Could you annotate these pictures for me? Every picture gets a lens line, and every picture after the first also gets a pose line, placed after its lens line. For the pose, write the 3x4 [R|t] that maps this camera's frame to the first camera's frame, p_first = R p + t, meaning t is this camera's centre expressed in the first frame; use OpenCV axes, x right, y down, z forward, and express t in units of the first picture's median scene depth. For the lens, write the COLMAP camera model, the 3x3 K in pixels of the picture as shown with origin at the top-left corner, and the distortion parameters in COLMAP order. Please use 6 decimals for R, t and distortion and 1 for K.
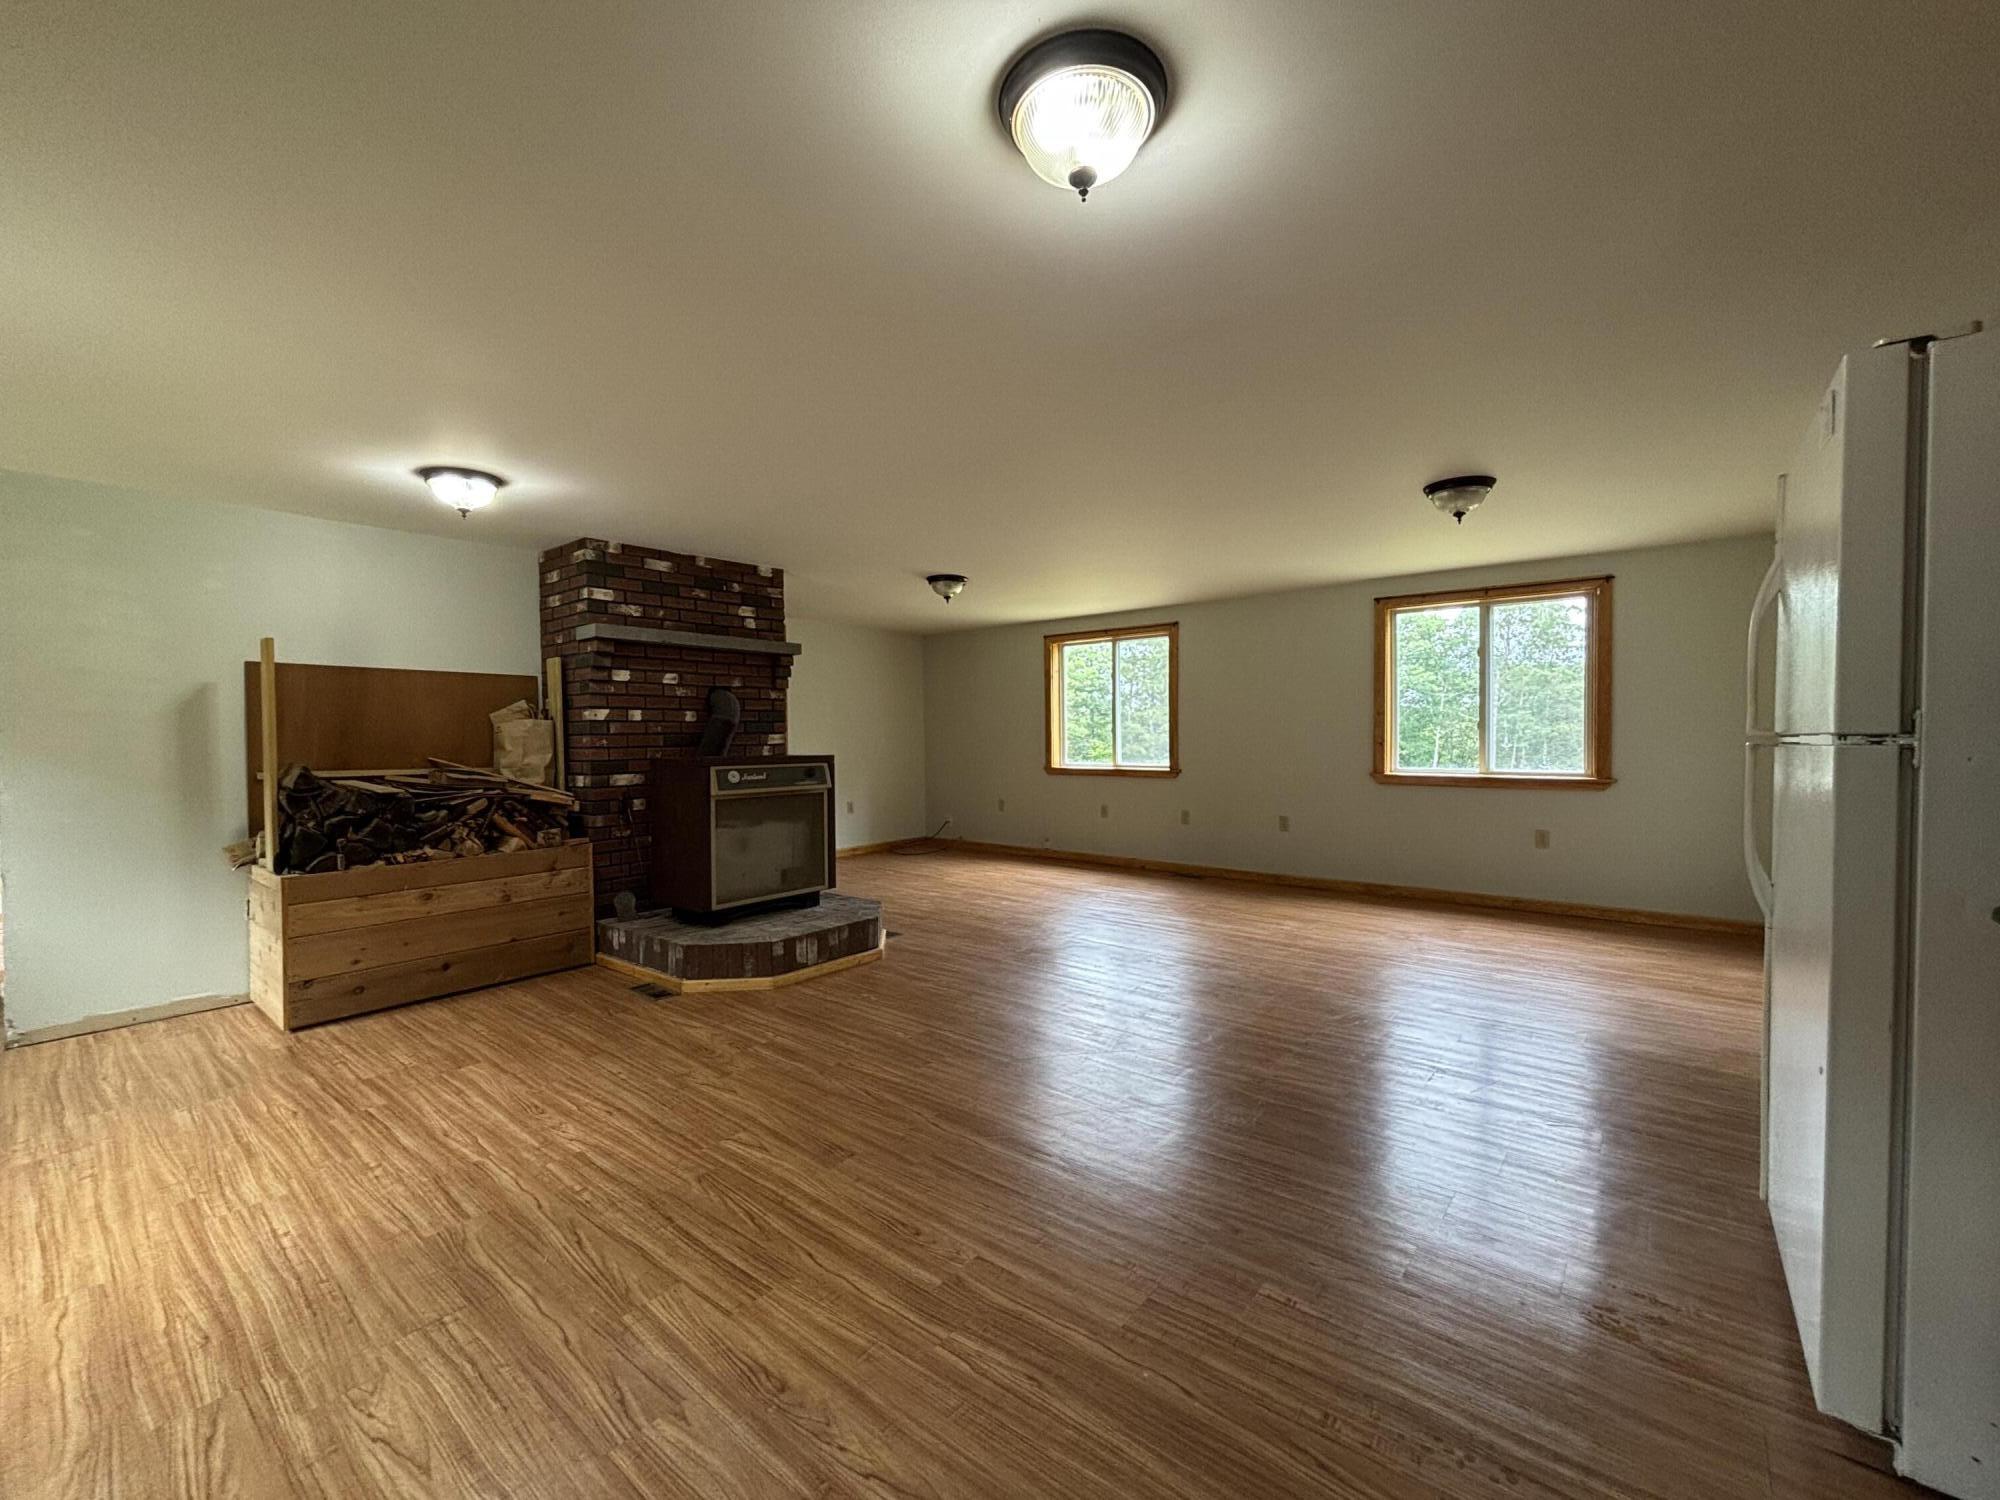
lens RADIAL K [[800.5, 0, 1000.0], [0, 800.5, 750.0], [0, 0, 1]] dist [0.013144, 0.000078]
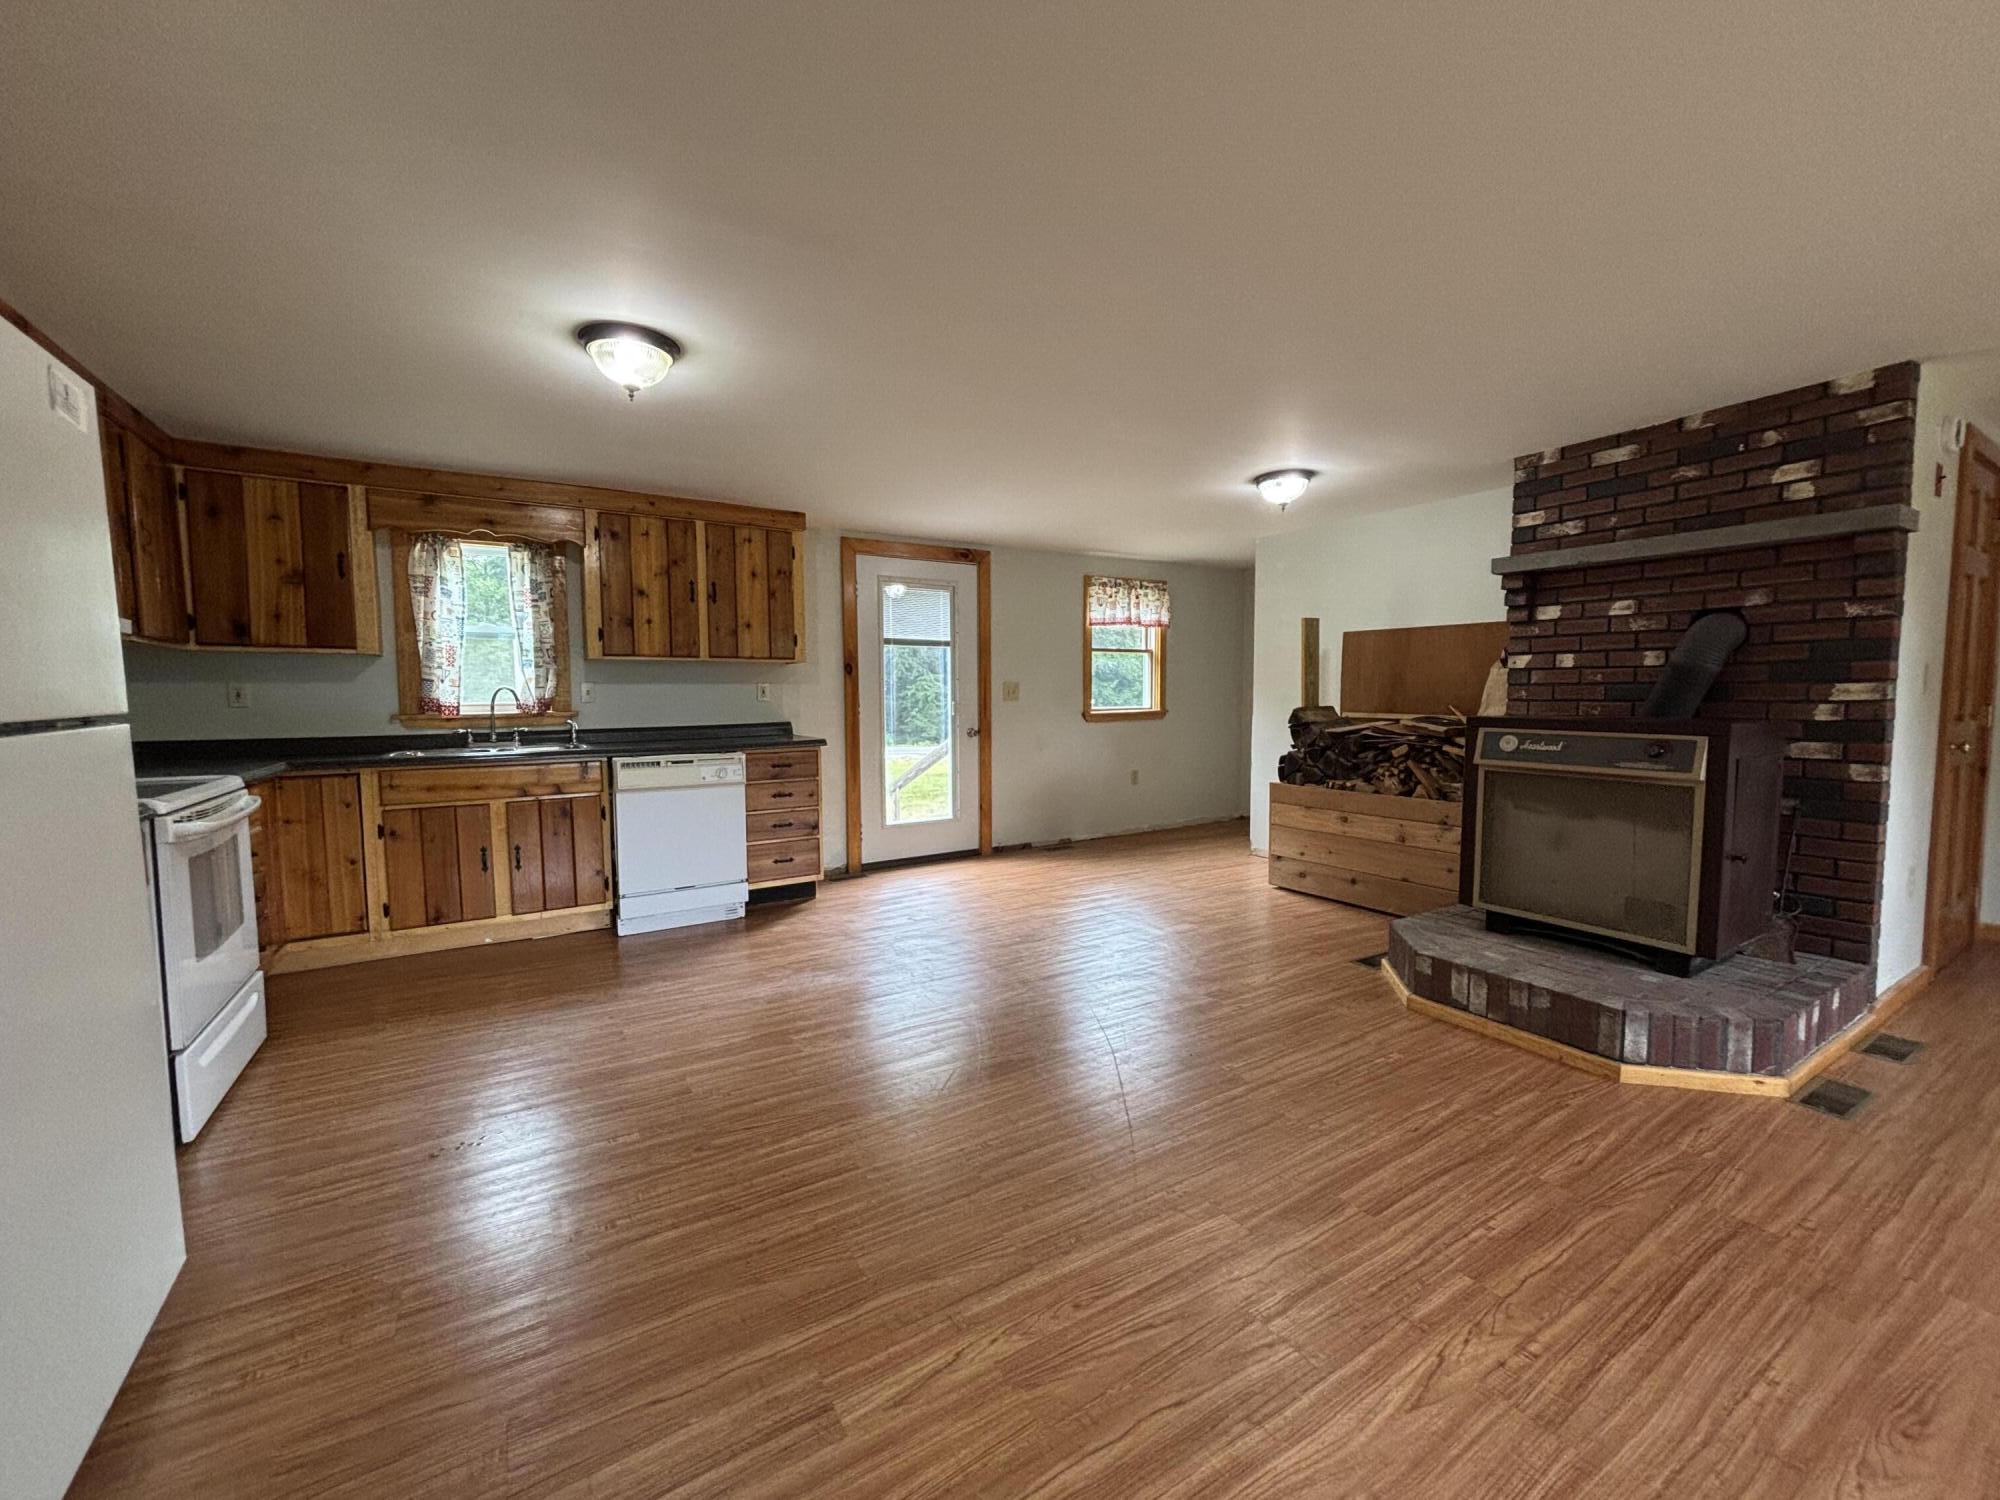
lens RADIAL K [[811.3, 0, 1005.5], [0, 811.3, 750.3], [0, 0, 1]] dist [0.000802, 0.000297]
pose [[-0.311039, 0.081050, -0.946935, 0.469935], [-0.007393, 0.996121, 0.087688, -0.020130], [0.950368, 0.034275, -0.309233, 0.692012]]
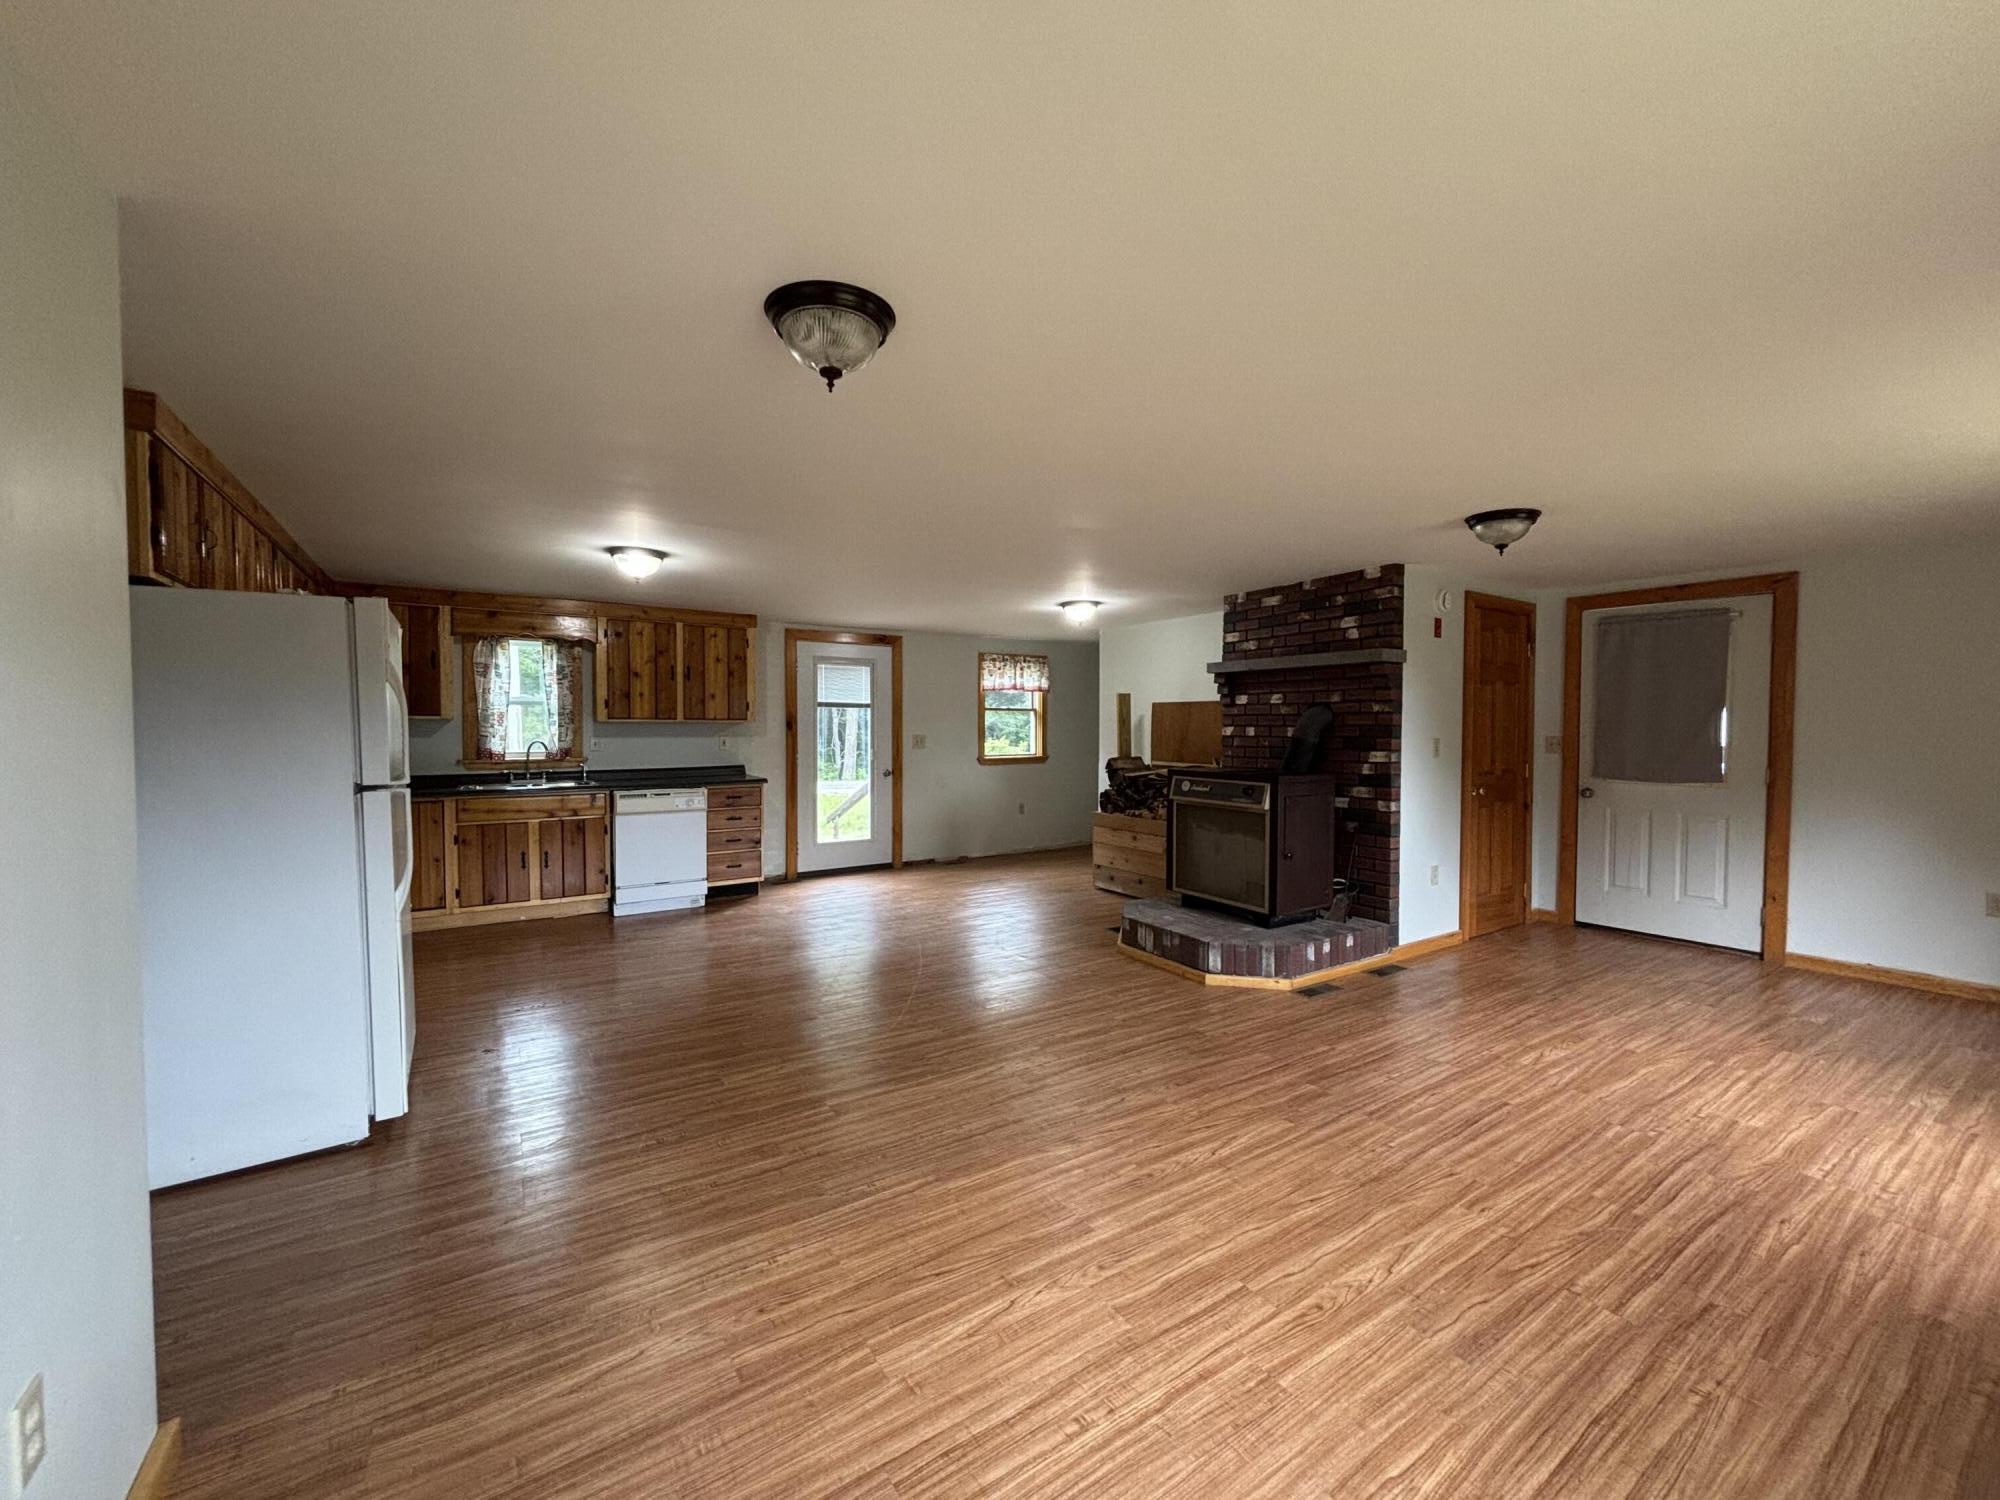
lens RADIAL K [[805.8, 0, 1004.1], [0, 805.8, 749.9], [0, 0, 1]] dist [0.002262, -0.000029]
pose [[-0.292139, 0.037379, -0.955645, 0.782621], [-0.016170, 0.998900, 0.044014, -0.060323], [0.956239, 0.028311, -0.291213, 0.955261]]
